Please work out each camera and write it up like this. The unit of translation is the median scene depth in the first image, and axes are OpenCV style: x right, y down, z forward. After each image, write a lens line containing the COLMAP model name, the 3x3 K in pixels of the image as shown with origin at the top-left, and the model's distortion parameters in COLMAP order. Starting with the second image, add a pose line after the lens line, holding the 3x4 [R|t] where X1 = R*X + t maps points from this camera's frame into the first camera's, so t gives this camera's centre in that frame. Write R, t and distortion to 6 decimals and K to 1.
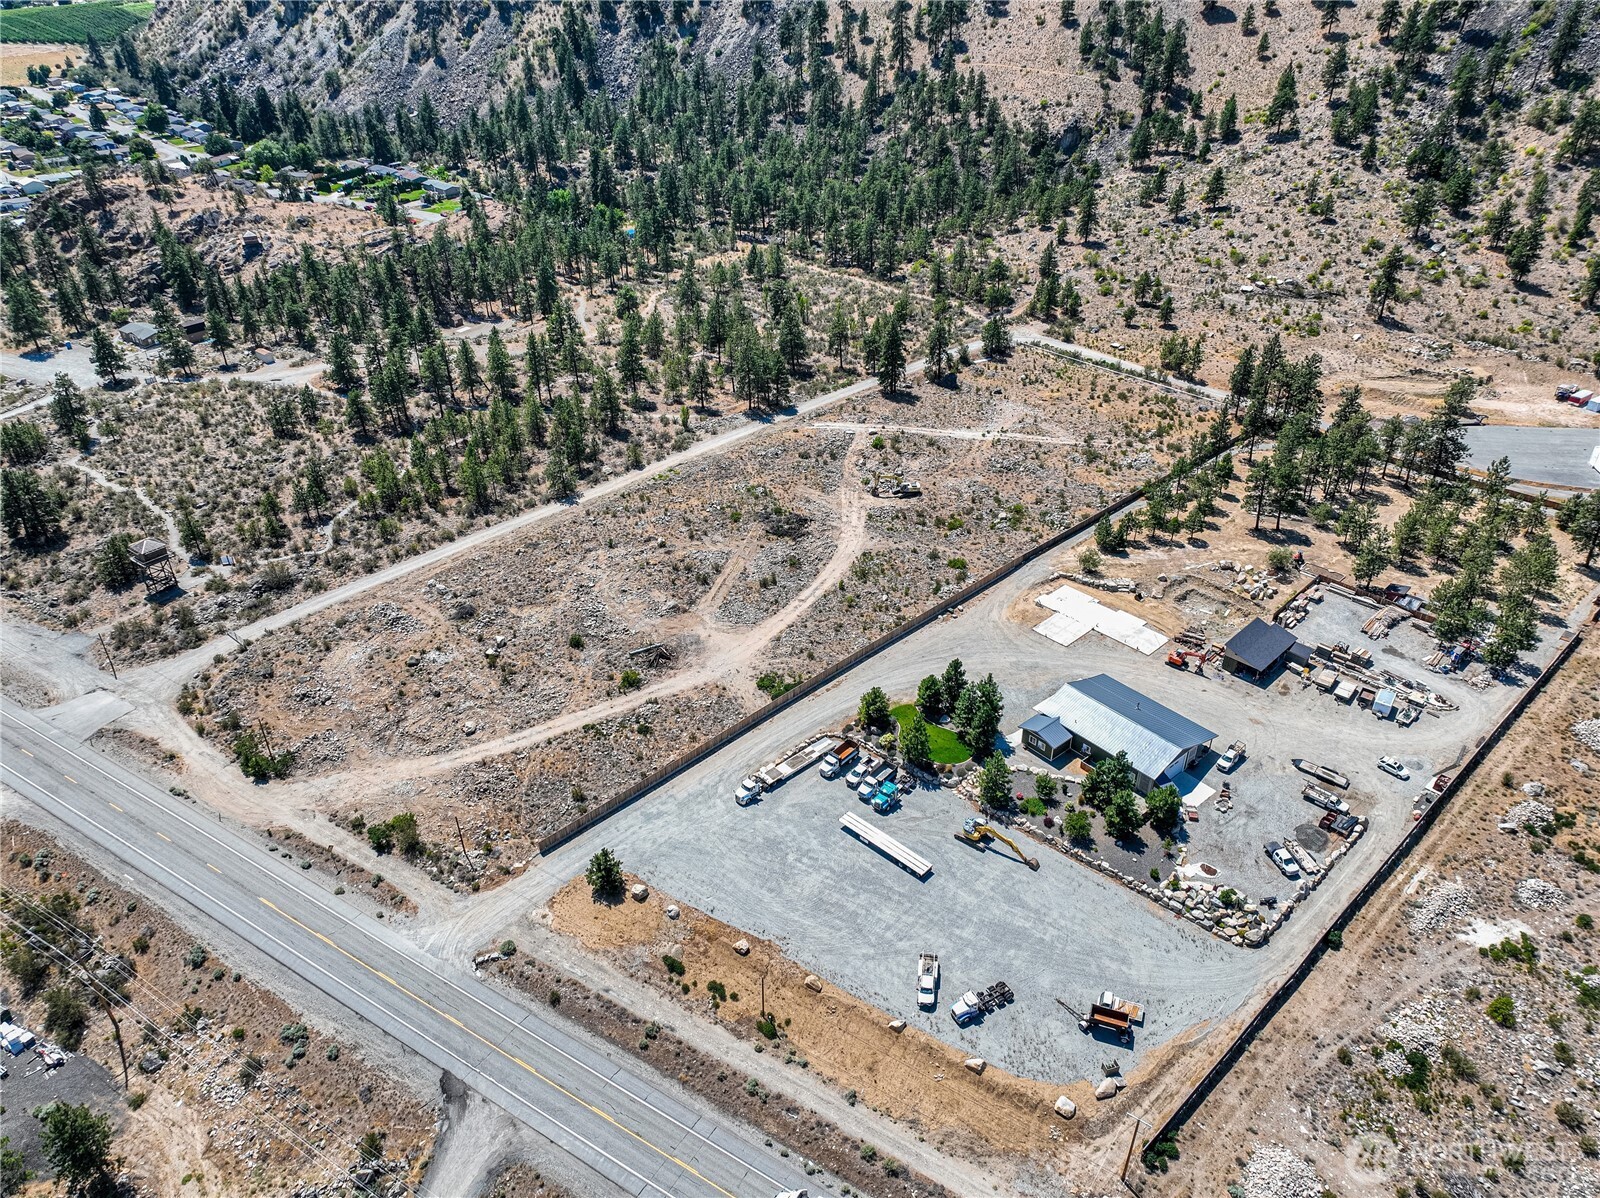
lens RADIAL K [[1125.4, 0, 805.2], [0, 1125.4, 597.6], [0, 0, 1]] dist [-0.008712, 0.027323]
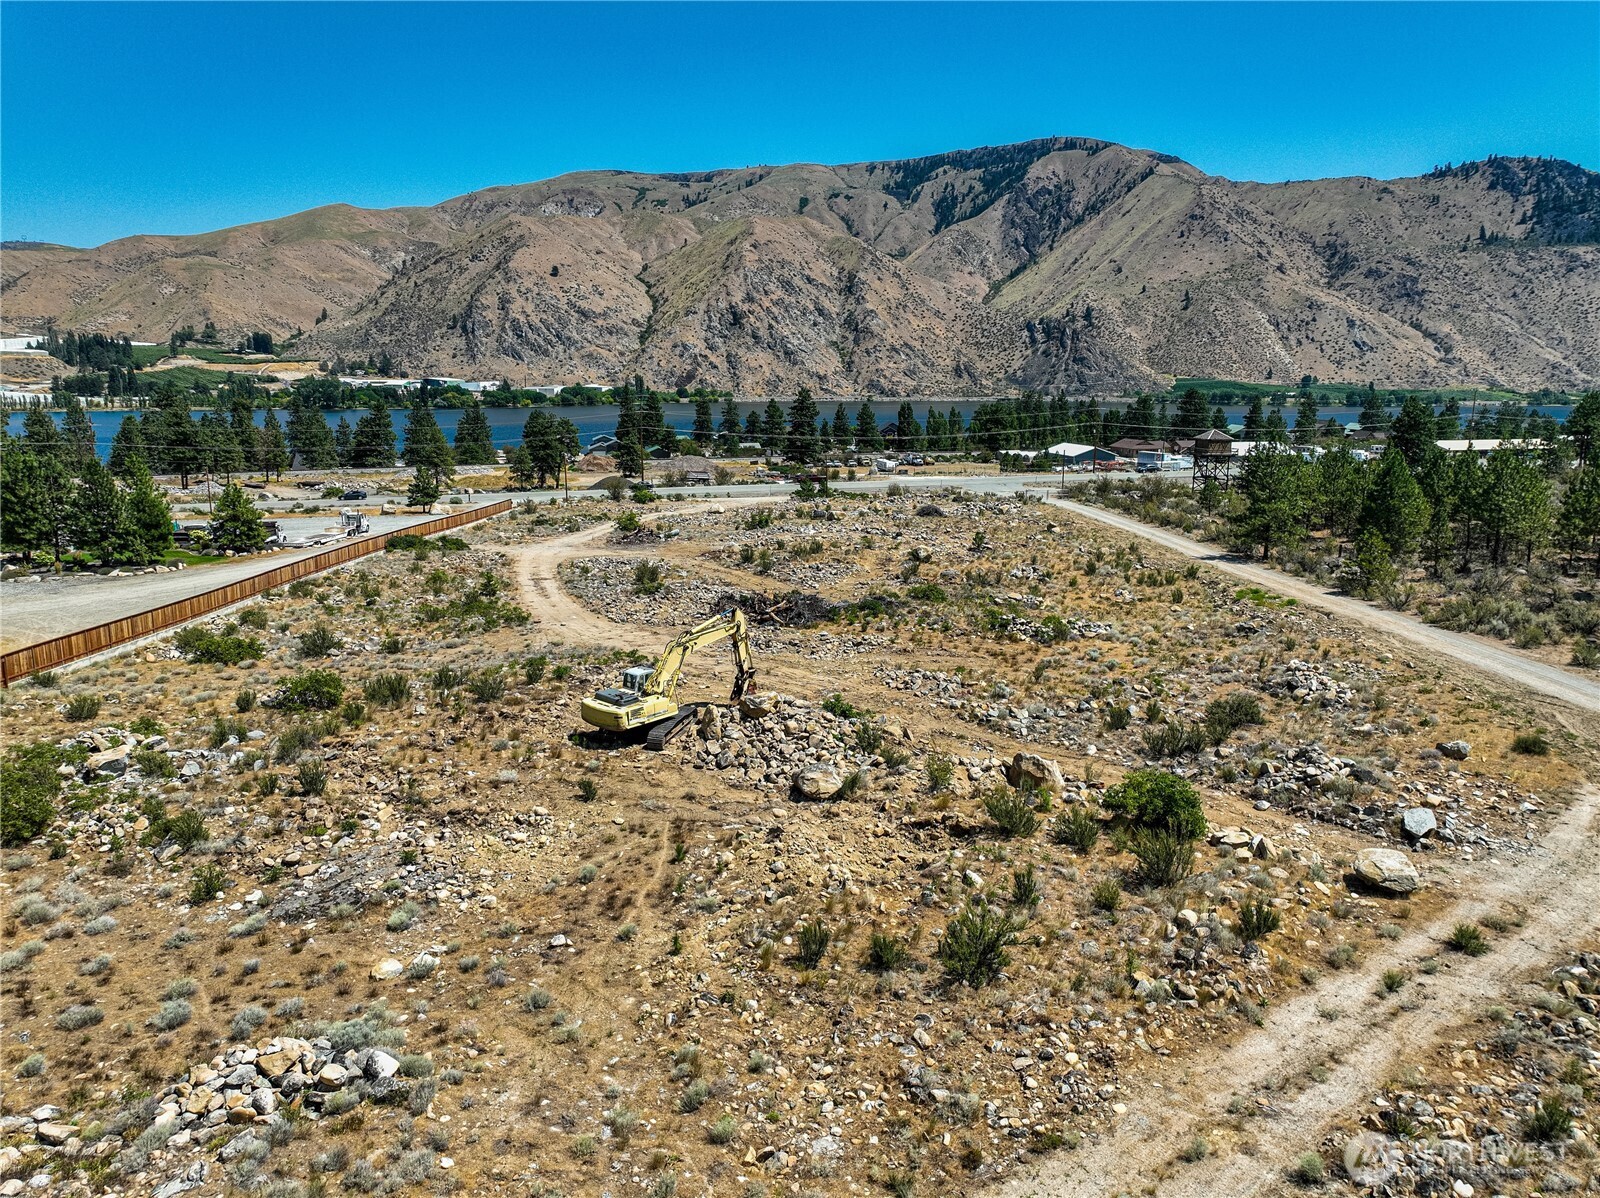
lens RADIAL K [[1125.4, 0, 805.2], [0, 1125.4, 597.6], [0, 0, 1]] dist [-0.008712, 0.027323]
pose [[-0.685490, 0.136723, -0.715129, 0.198383], [-0.391719, 0.758684, 0.520533, -0.213955], [0.613726, 0.636950, -0.466514, 0.997098]]
